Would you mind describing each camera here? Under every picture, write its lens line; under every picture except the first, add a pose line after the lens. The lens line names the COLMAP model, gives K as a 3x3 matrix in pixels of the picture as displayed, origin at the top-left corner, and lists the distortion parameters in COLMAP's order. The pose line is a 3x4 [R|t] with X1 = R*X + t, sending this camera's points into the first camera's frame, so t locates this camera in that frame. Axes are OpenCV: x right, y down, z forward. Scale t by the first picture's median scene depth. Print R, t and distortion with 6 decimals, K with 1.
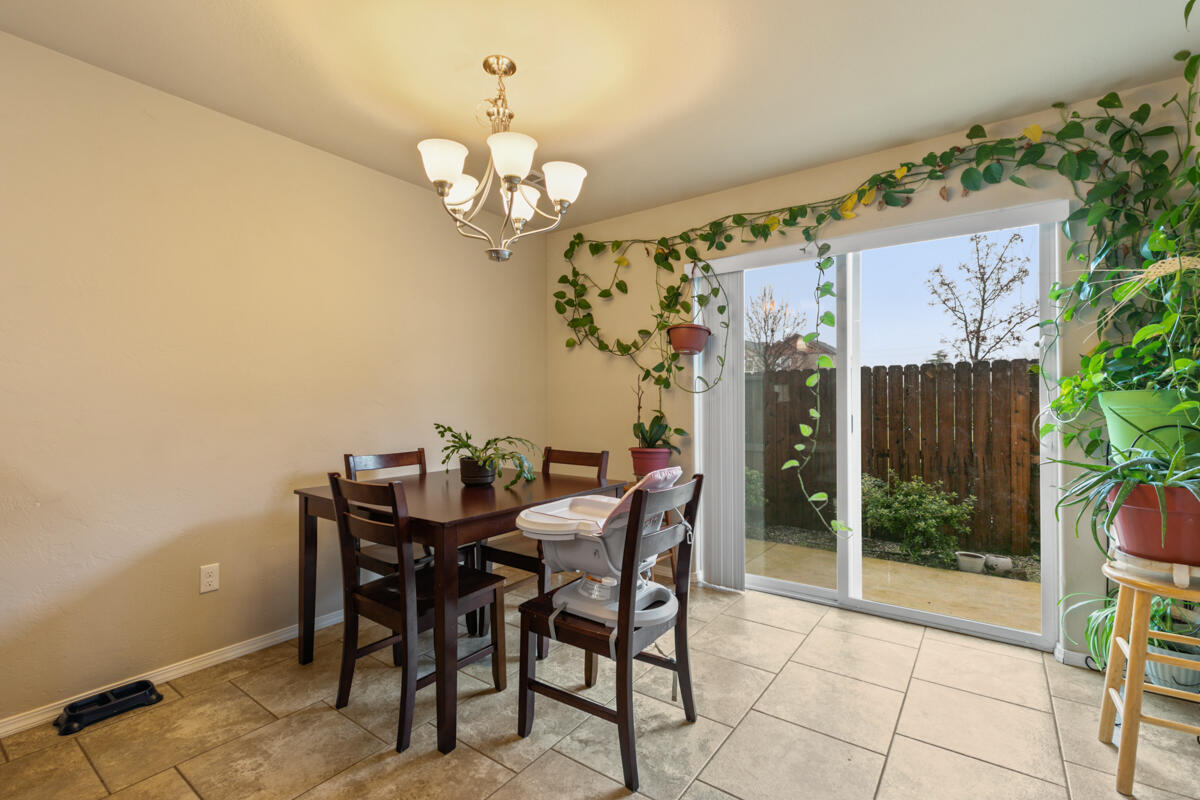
lens RADIAL K [[534.5, 0, 603.5], [0, 534.5, 397.3], [0, 0, 1]] dist [0.002964, -0.001266]
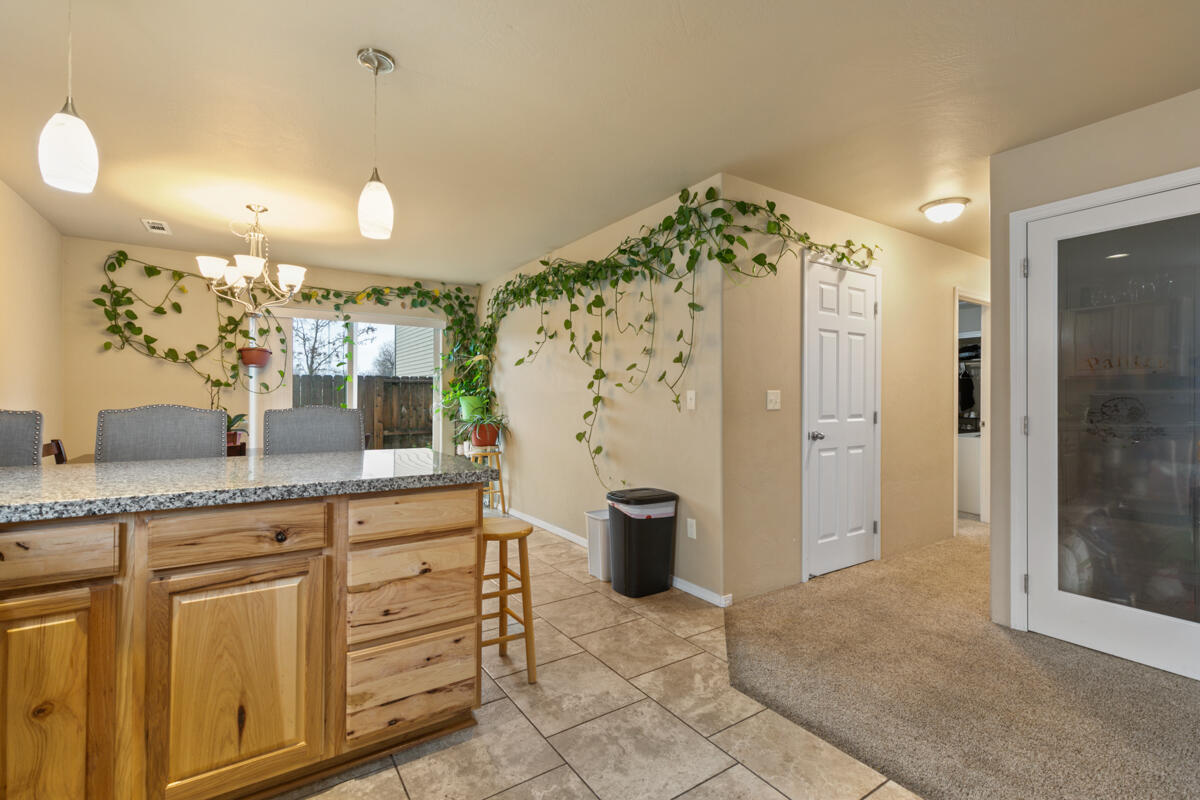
lens RADIAL K [[534.5, 0, 605.4], [0, 534.5, 399.3], [0, 0, 1]] dist [0.002964, -0.001266]
pose [[0.339654, 0.003564, 0.940544, -0.948305], [-0.008562, 0.999963, -0.000698, 0.000923], [-0.940512, -0.007816, 0.339672, -0.441391]]
